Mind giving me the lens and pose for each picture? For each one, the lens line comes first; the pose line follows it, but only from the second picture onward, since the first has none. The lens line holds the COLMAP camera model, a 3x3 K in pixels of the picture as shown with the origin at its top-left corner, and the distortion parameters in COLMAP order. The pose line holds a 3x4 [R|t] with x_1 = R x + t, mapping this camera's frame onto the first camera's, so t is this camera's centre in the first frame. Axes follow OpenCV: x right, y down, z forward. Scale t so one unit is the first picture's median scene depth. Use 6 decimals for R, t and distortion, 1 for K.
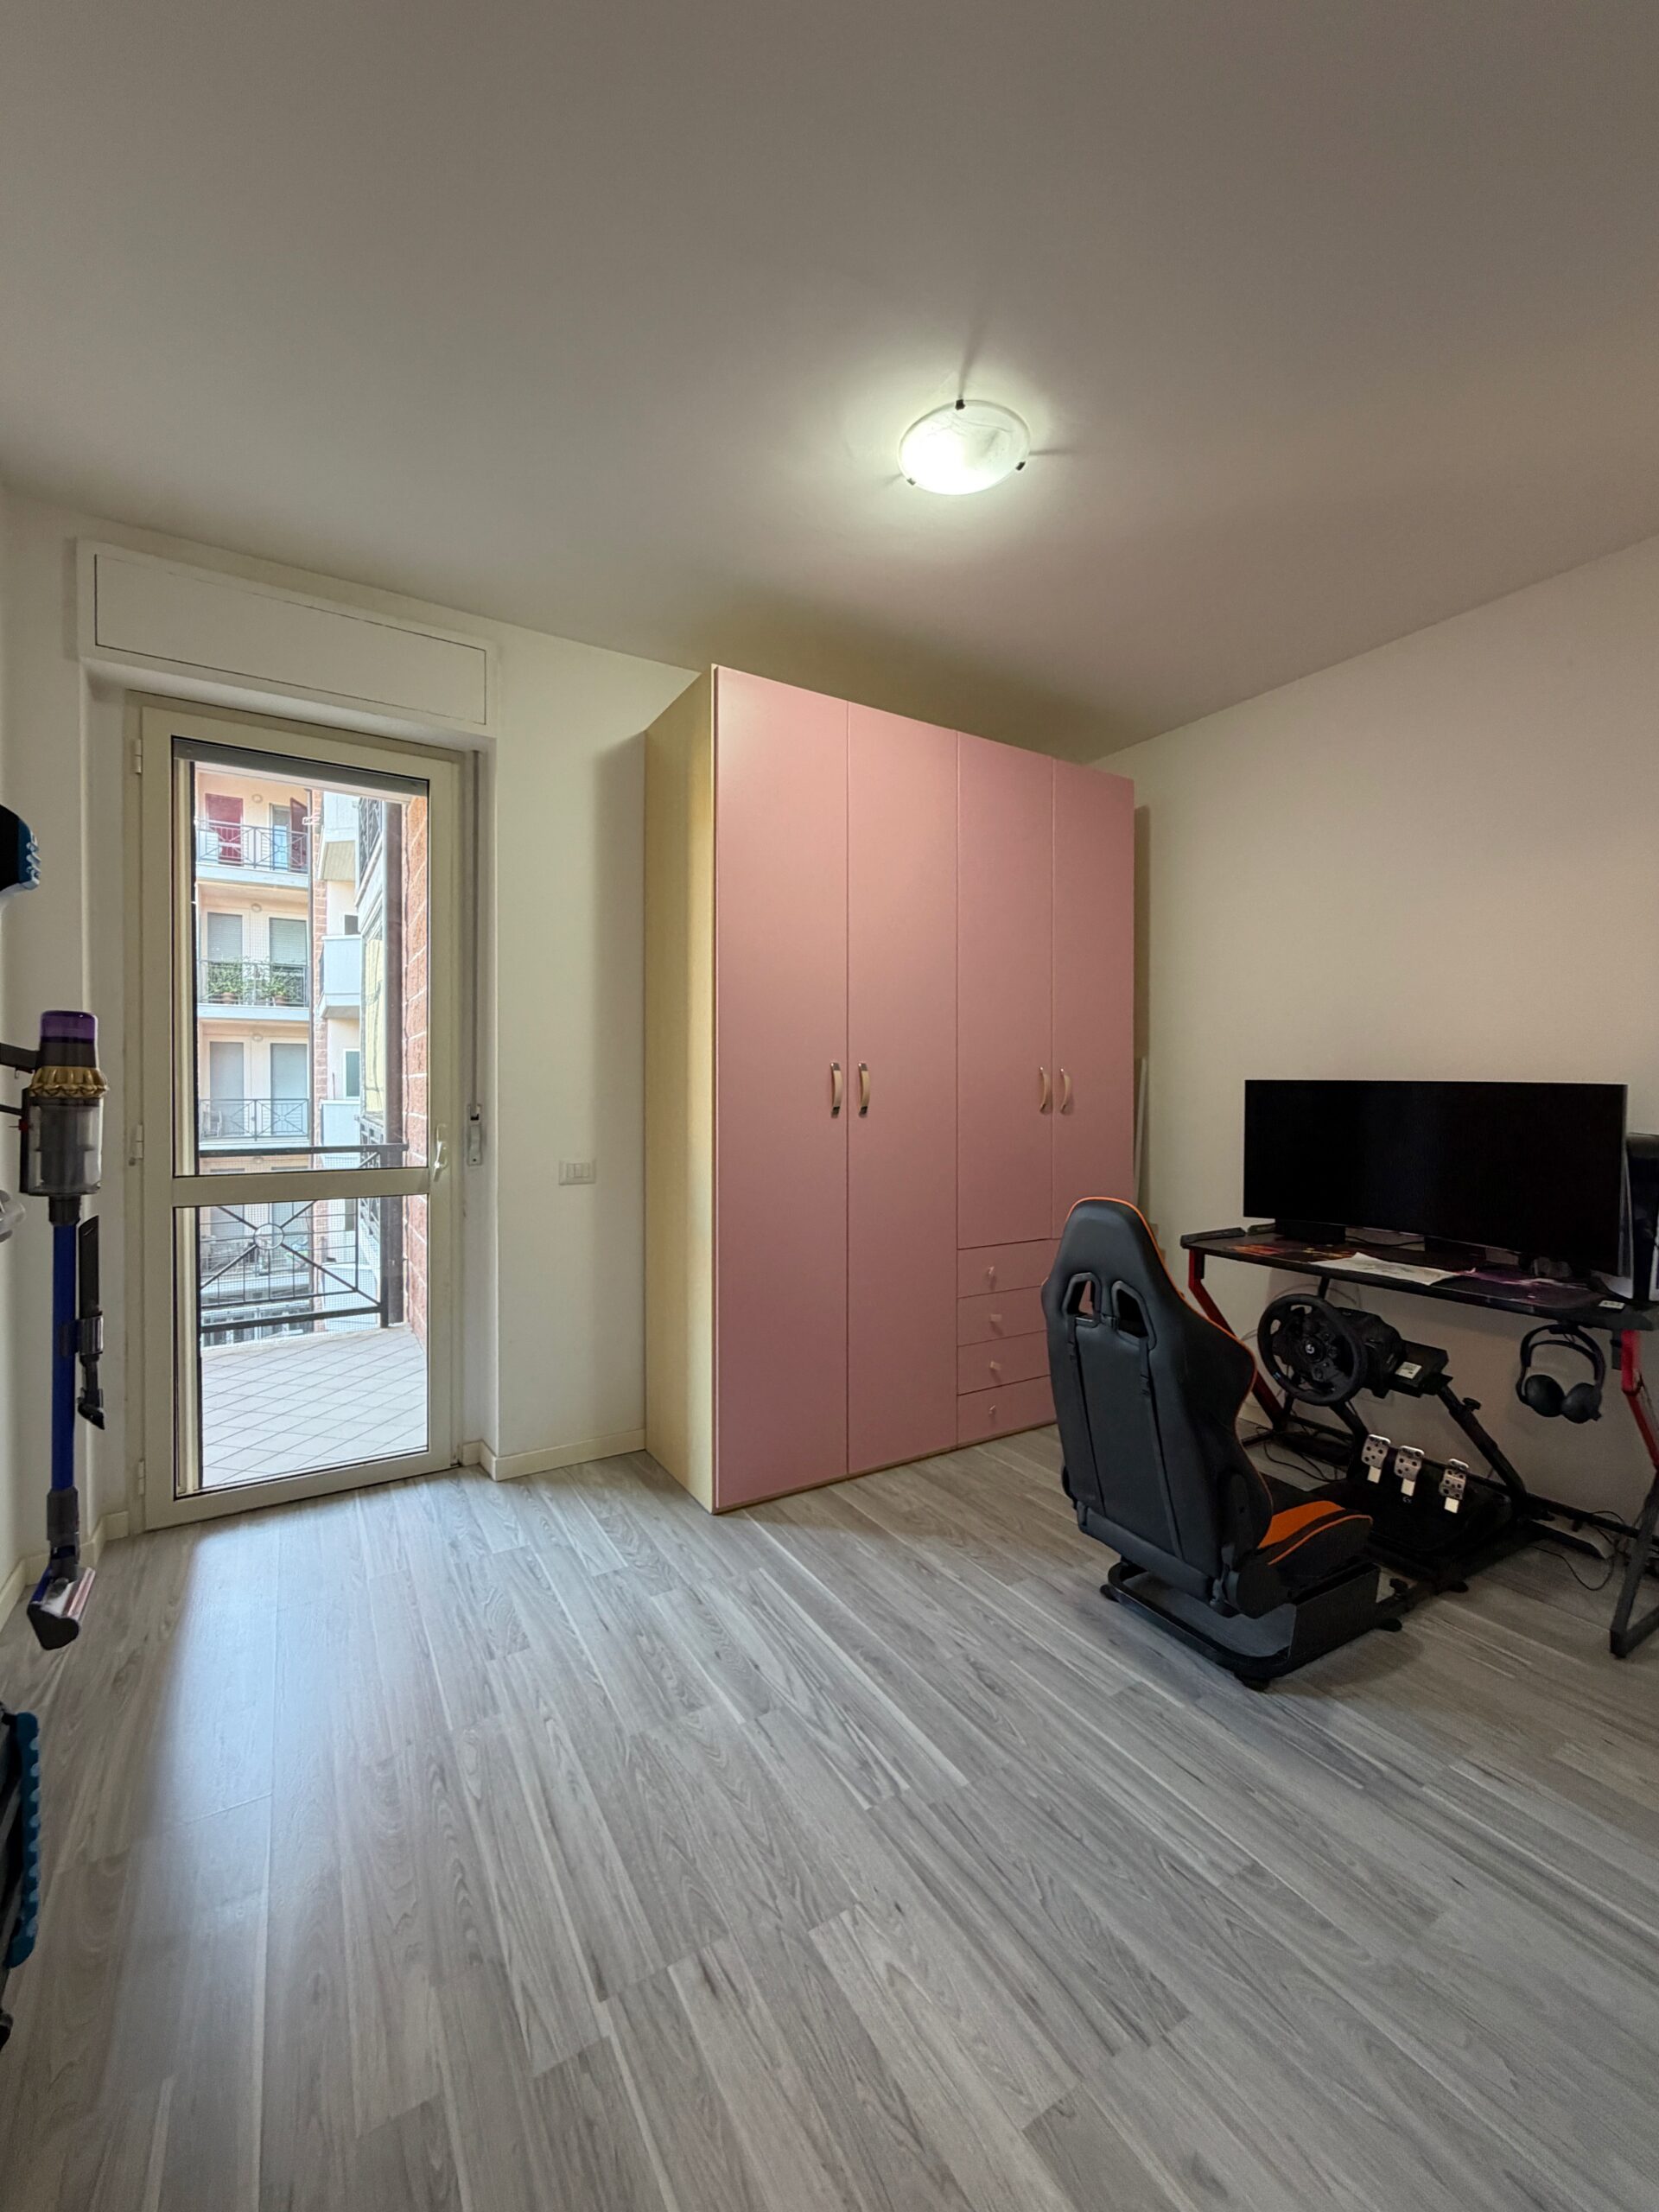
lens RADIAL K [[888.3, 0, 828.2], [0, 888.3, 1070.0], [0, 0, 1]] dist [-0.001036, 0.000404]
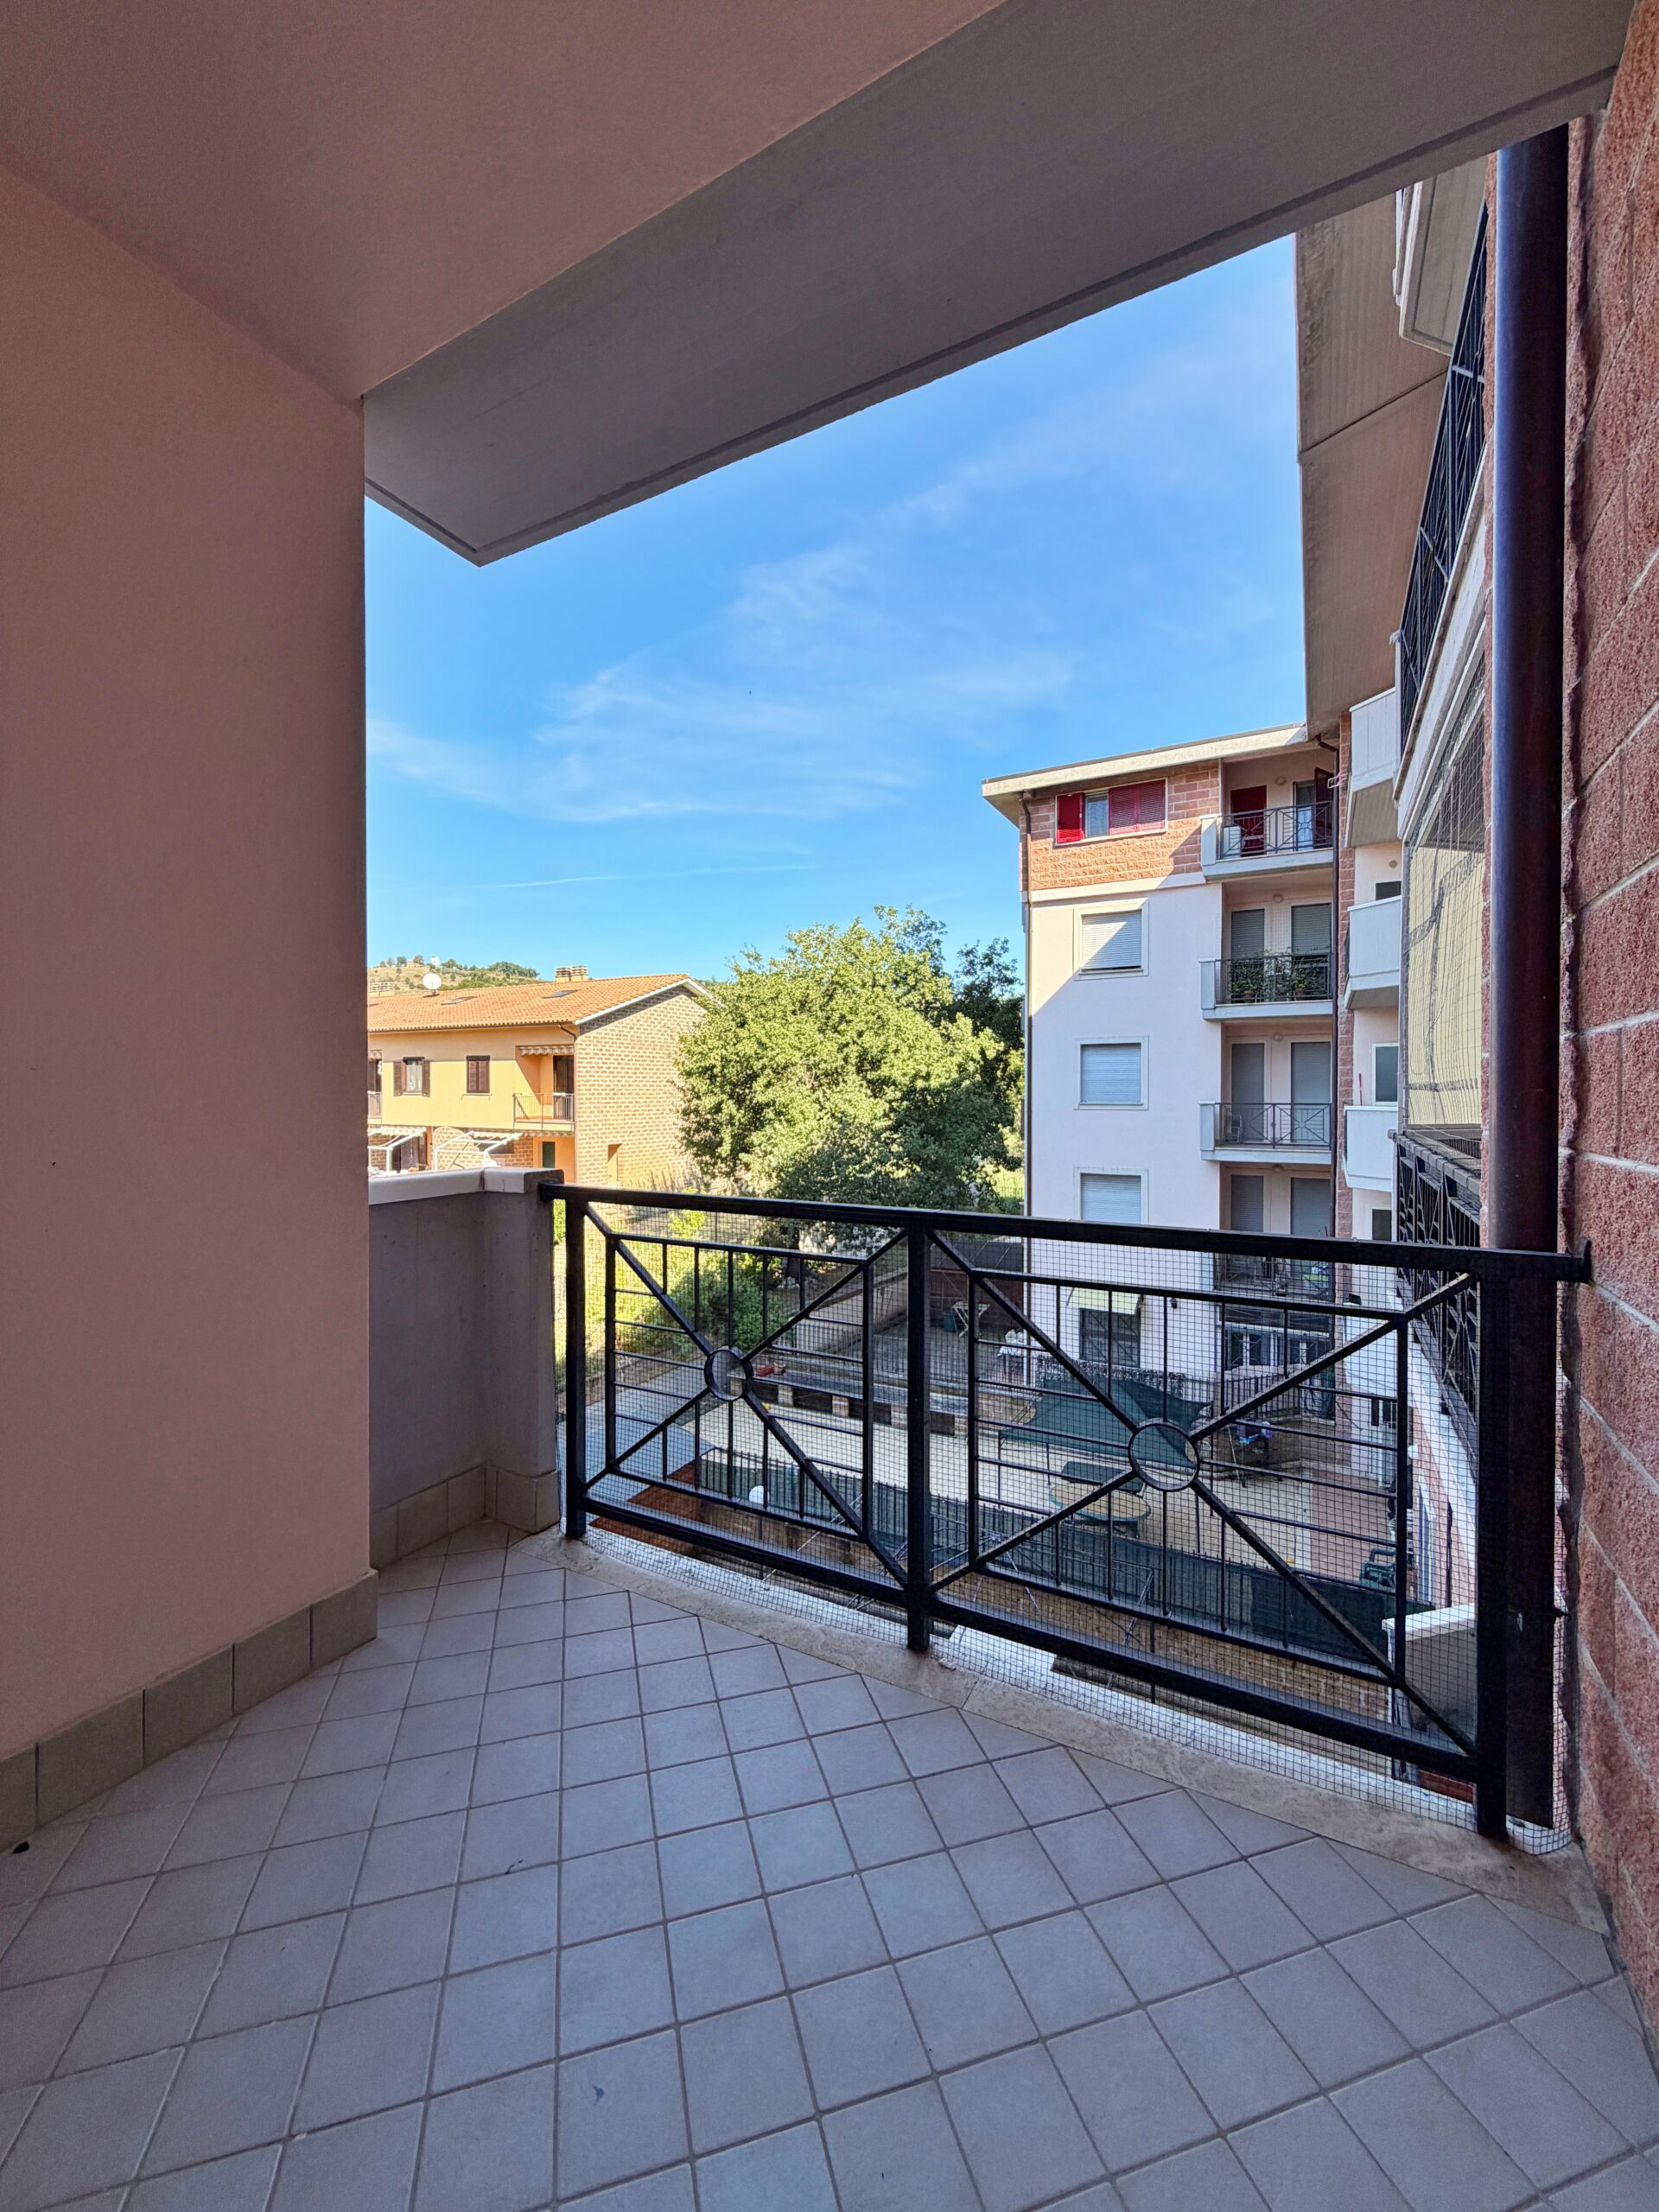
lens RADIAL K [[888.3, 0, 832.2], [0, 888.3, 1091.4], [0, 0, 1]] dist [-0.001036, 0.000404]
pose [[0.499954, 0.013991, -0.865939, -0.076843], [-0.000175, 0.999871, 0.016054, 0.005756], [0.866052, -0.007875, 0.499892, 0.142443]]
